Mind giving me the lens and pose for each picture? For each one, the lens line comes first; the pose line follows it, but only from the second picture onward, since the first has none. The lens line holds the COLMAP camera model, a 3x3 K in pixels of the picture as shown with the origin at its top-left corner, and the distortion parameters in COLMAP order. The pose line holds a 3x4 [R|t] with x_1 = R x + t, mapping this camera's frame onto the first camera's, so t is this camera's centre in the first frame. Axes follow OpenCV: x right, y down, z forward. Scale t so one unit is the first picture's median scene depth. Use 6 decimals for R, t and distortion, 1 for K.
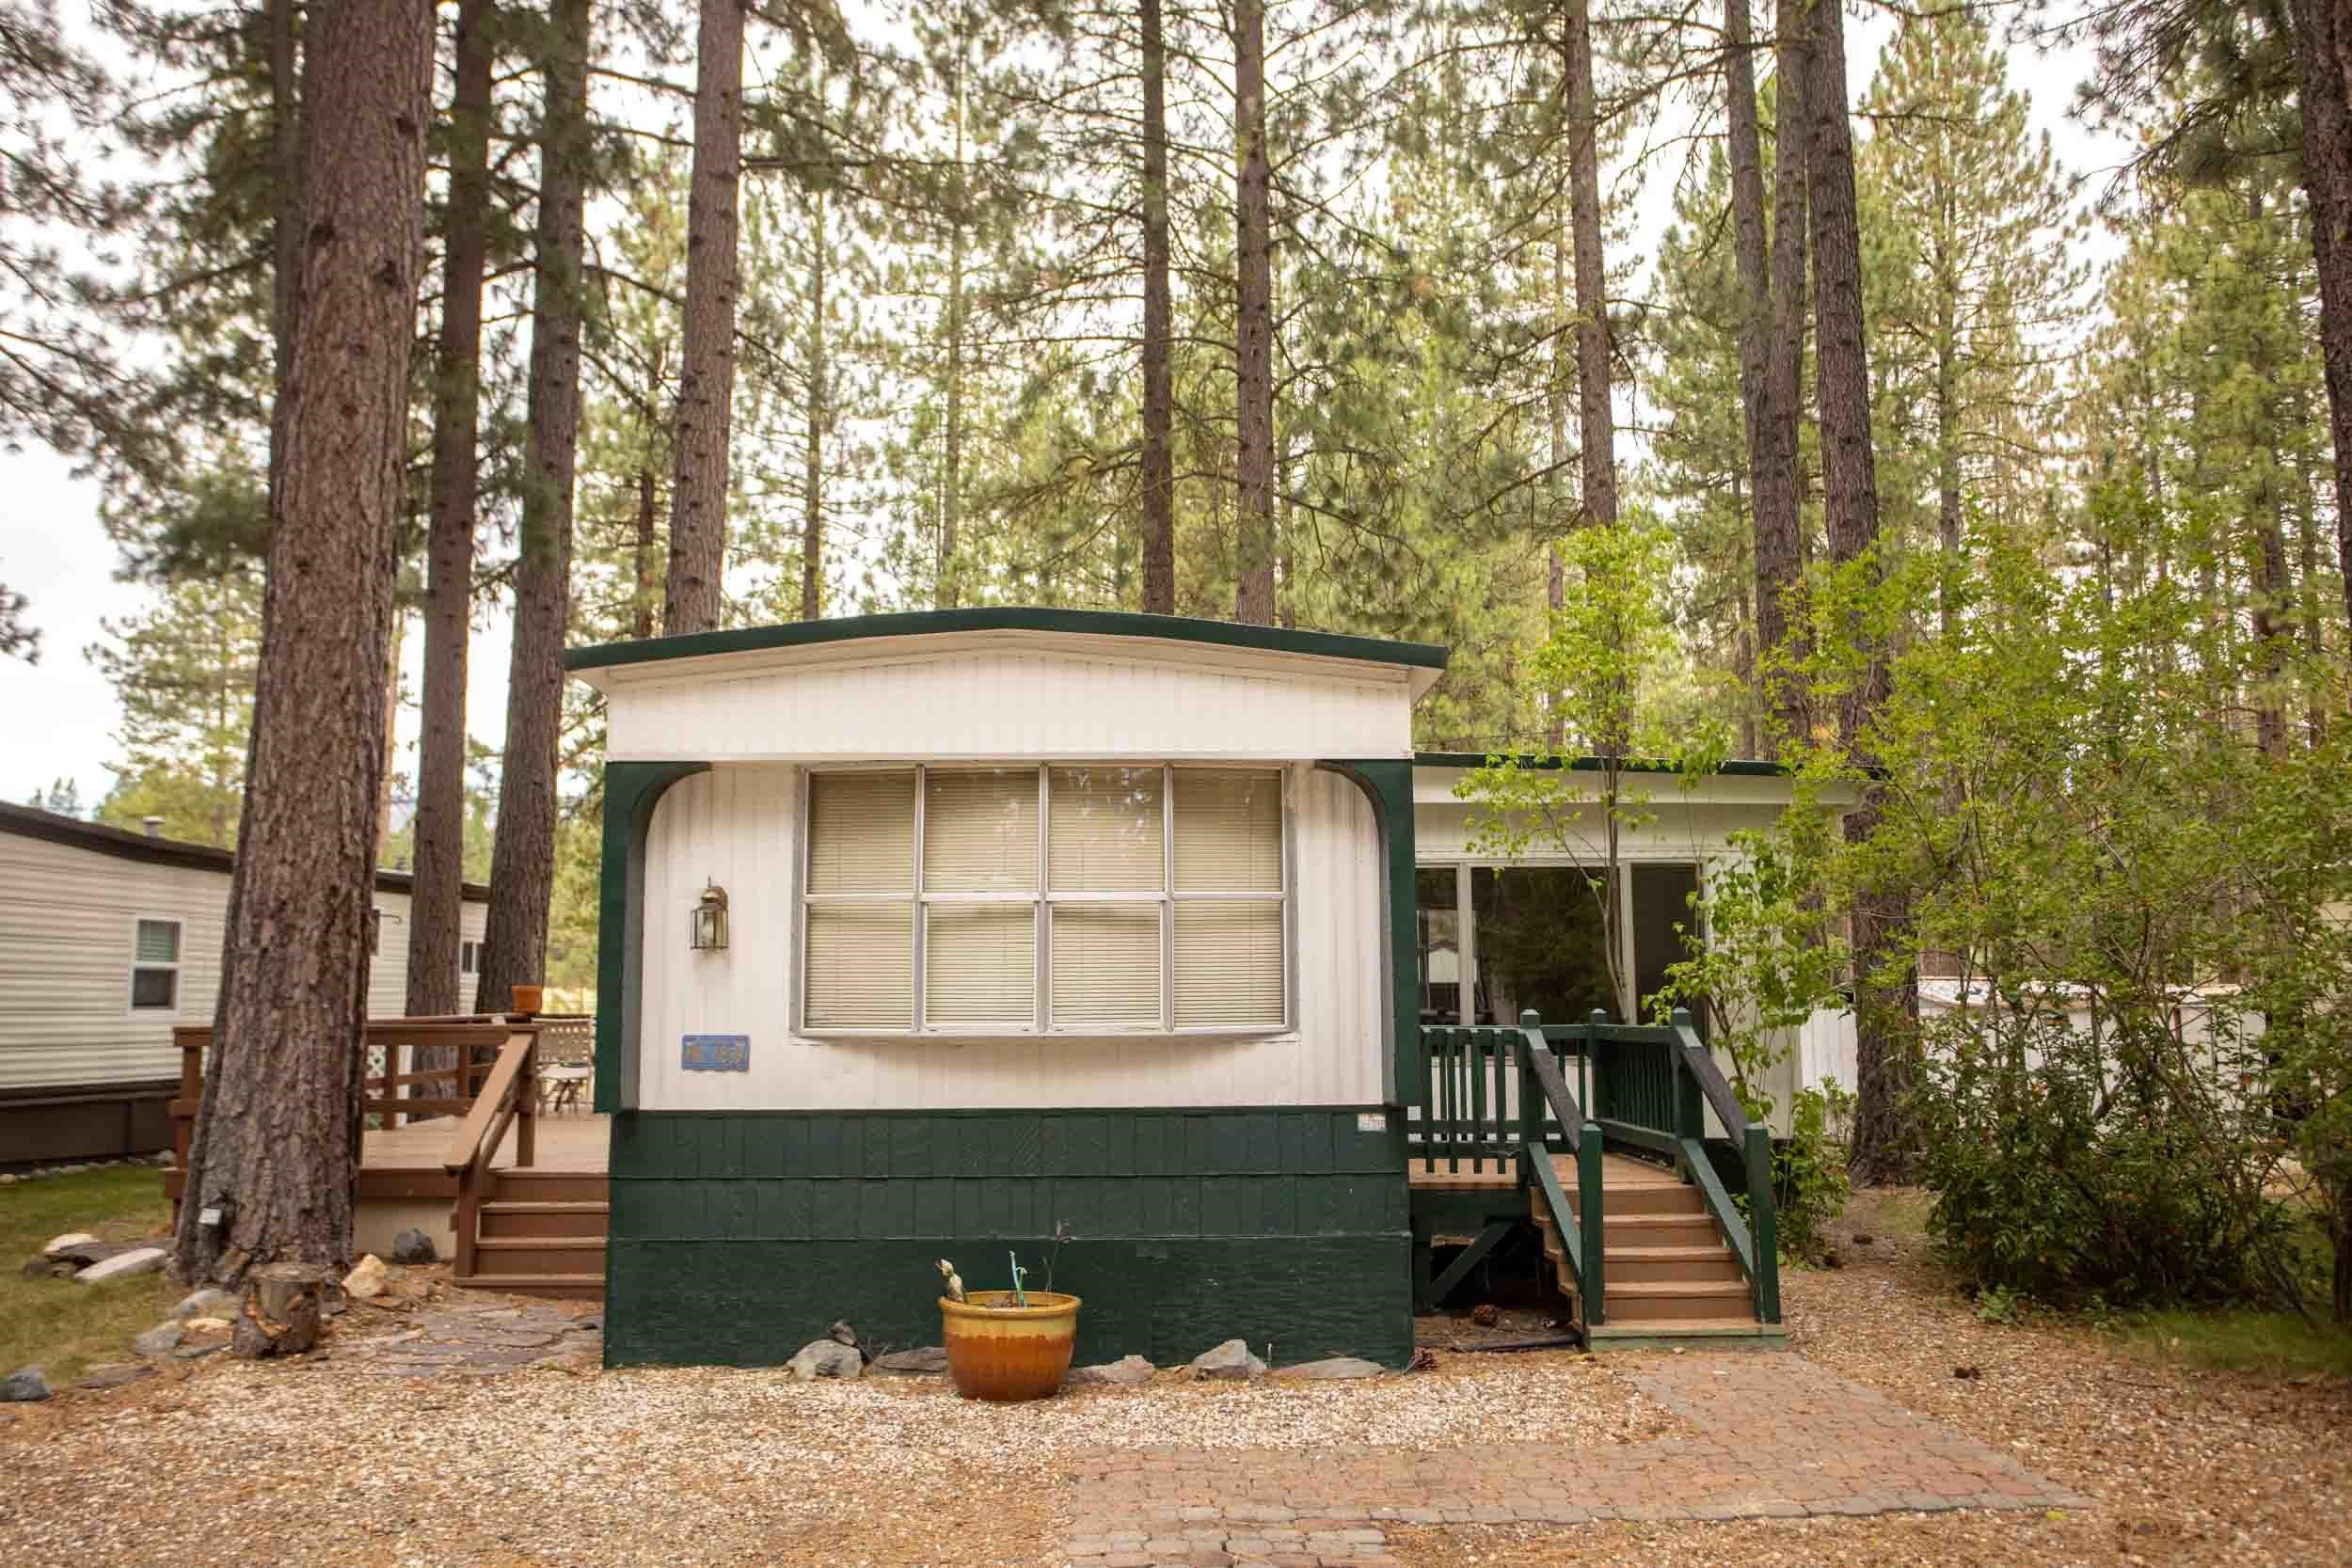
lens RADIAL K [[1963.7, 0, 1178.5], [0, 1963.7, 771.2], [0, 0, 1]] dist [-0.018479, -0.018056]
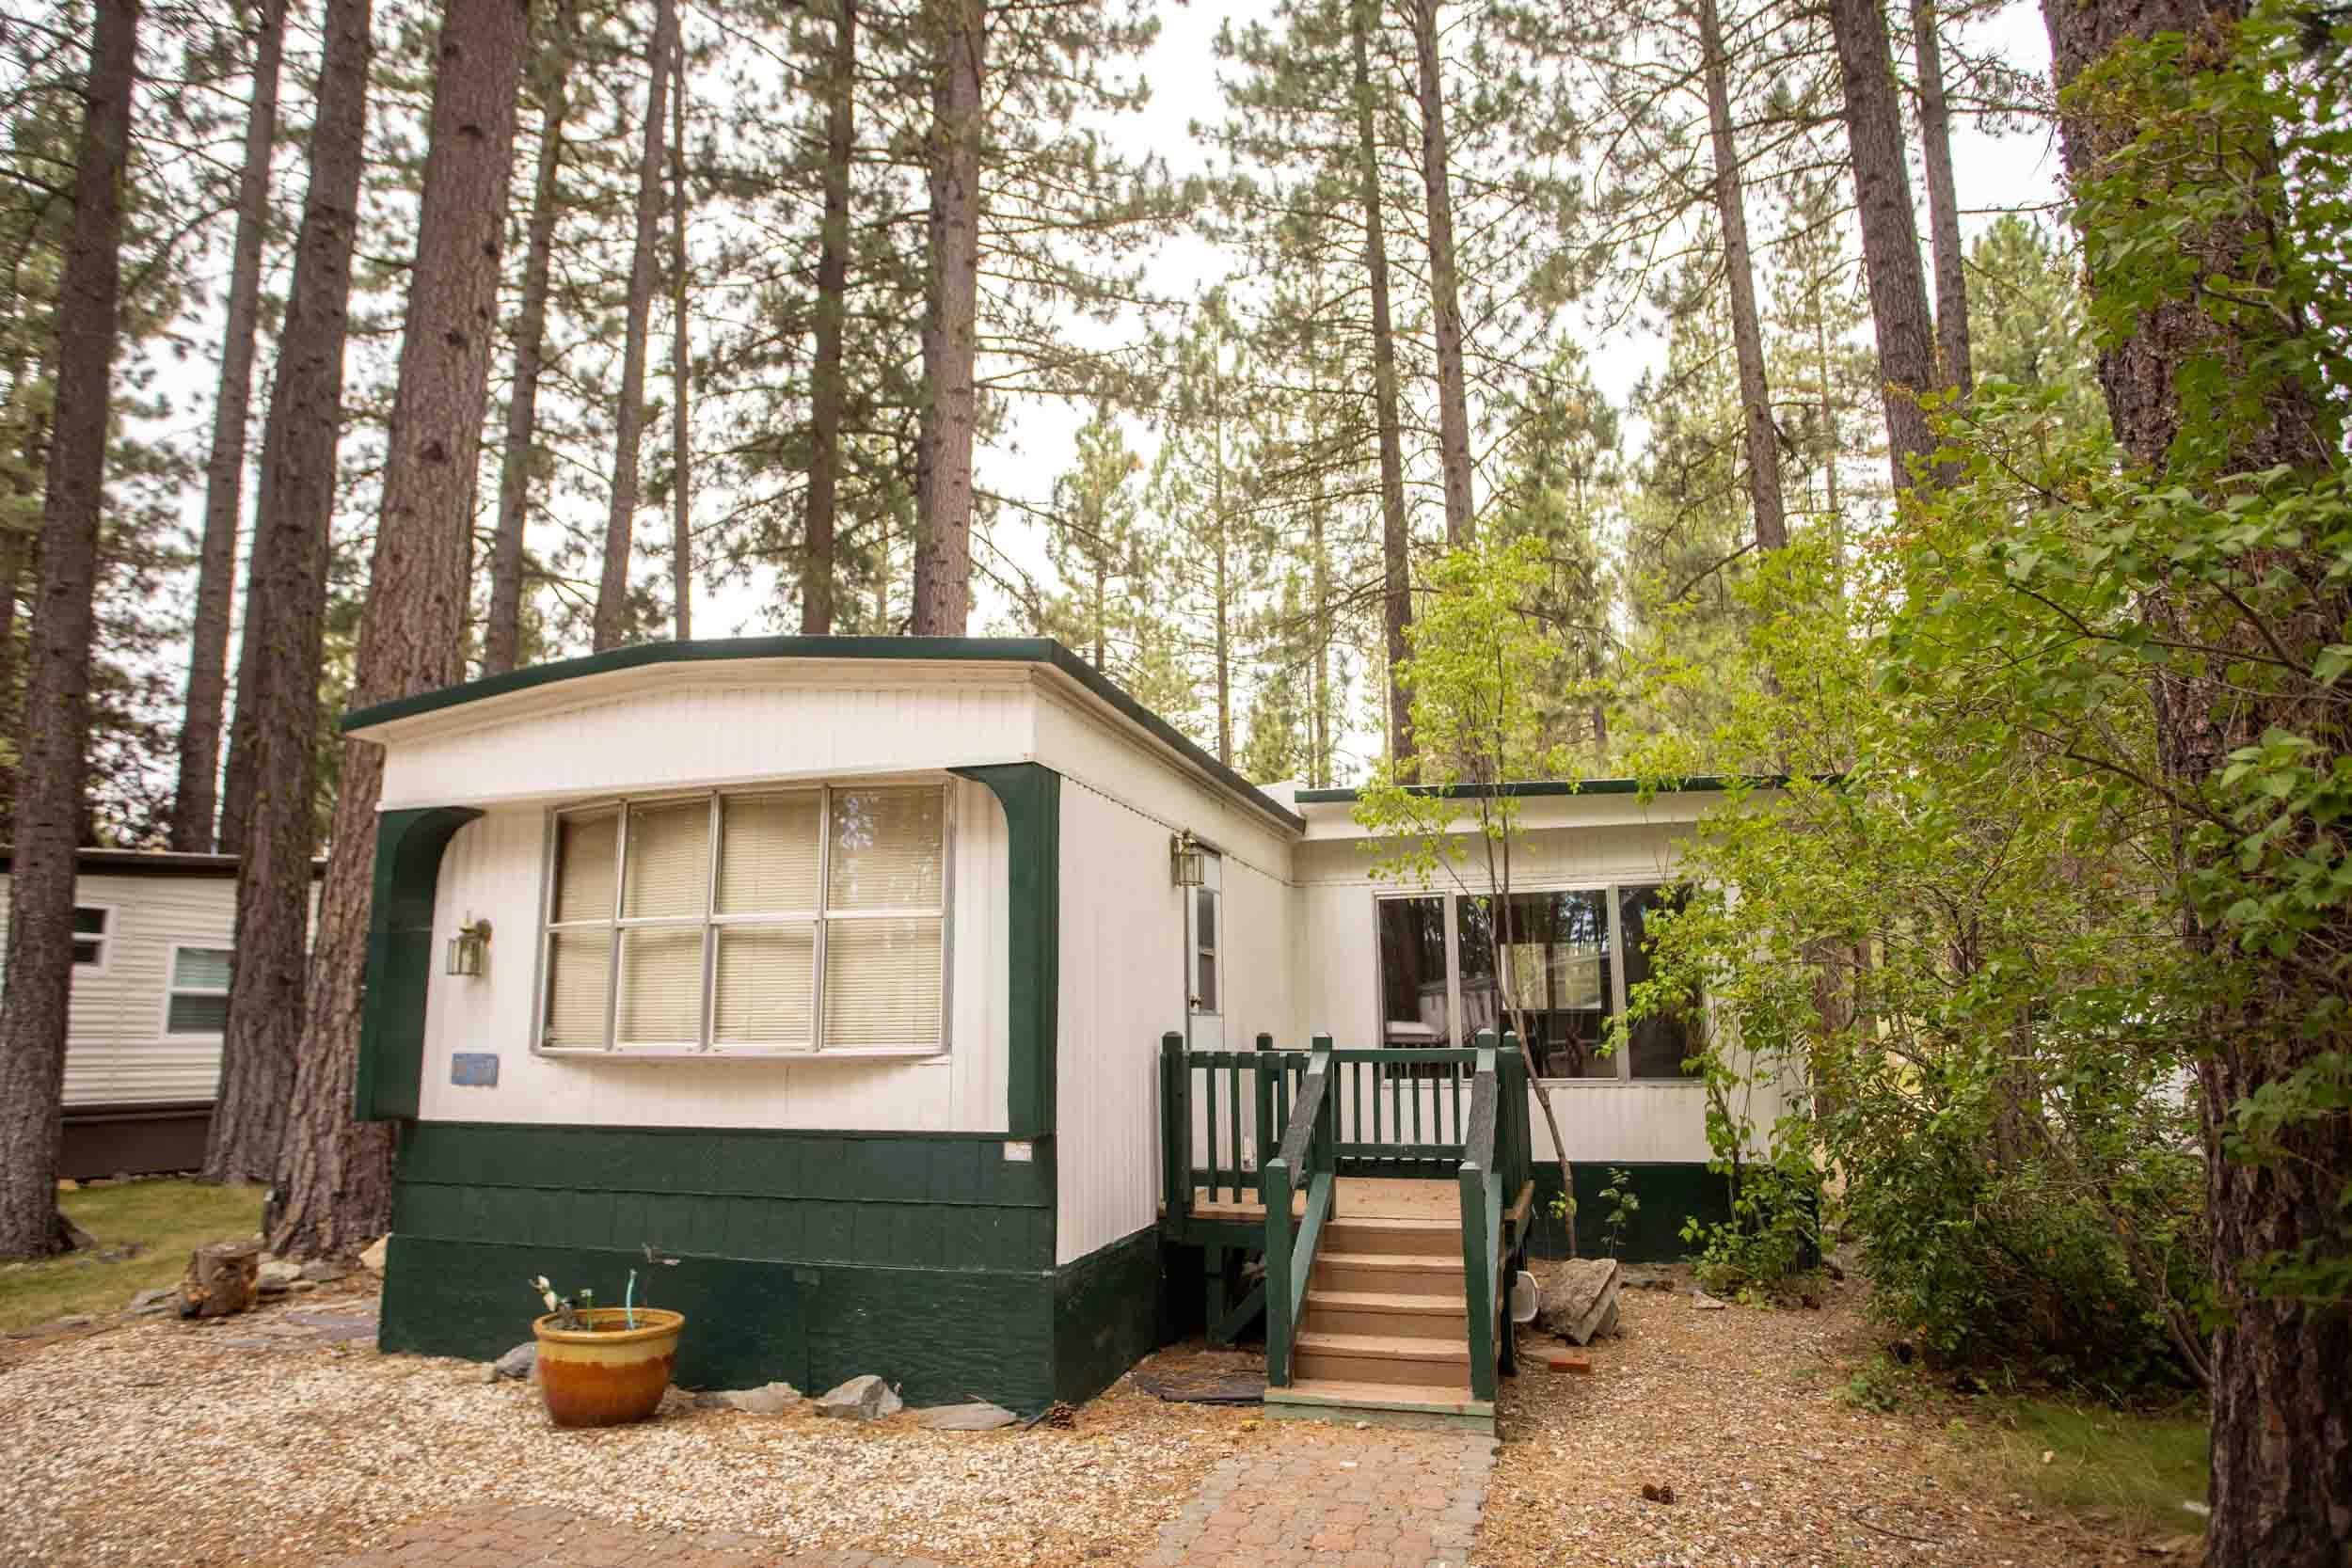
lens RADIAL K [[1405.6, 0, 1173.5], [0, 1405.6, 800.5], [0, 0, 1]] dist [-0.049795, 0.004984]
pose [[0.944160, -0.056714, -0.324569, 0.395626], [0.041223, 0.997667, -0.054413, 0.051210], [0.326898, 0.037995, 0.944296, 0.385299]]
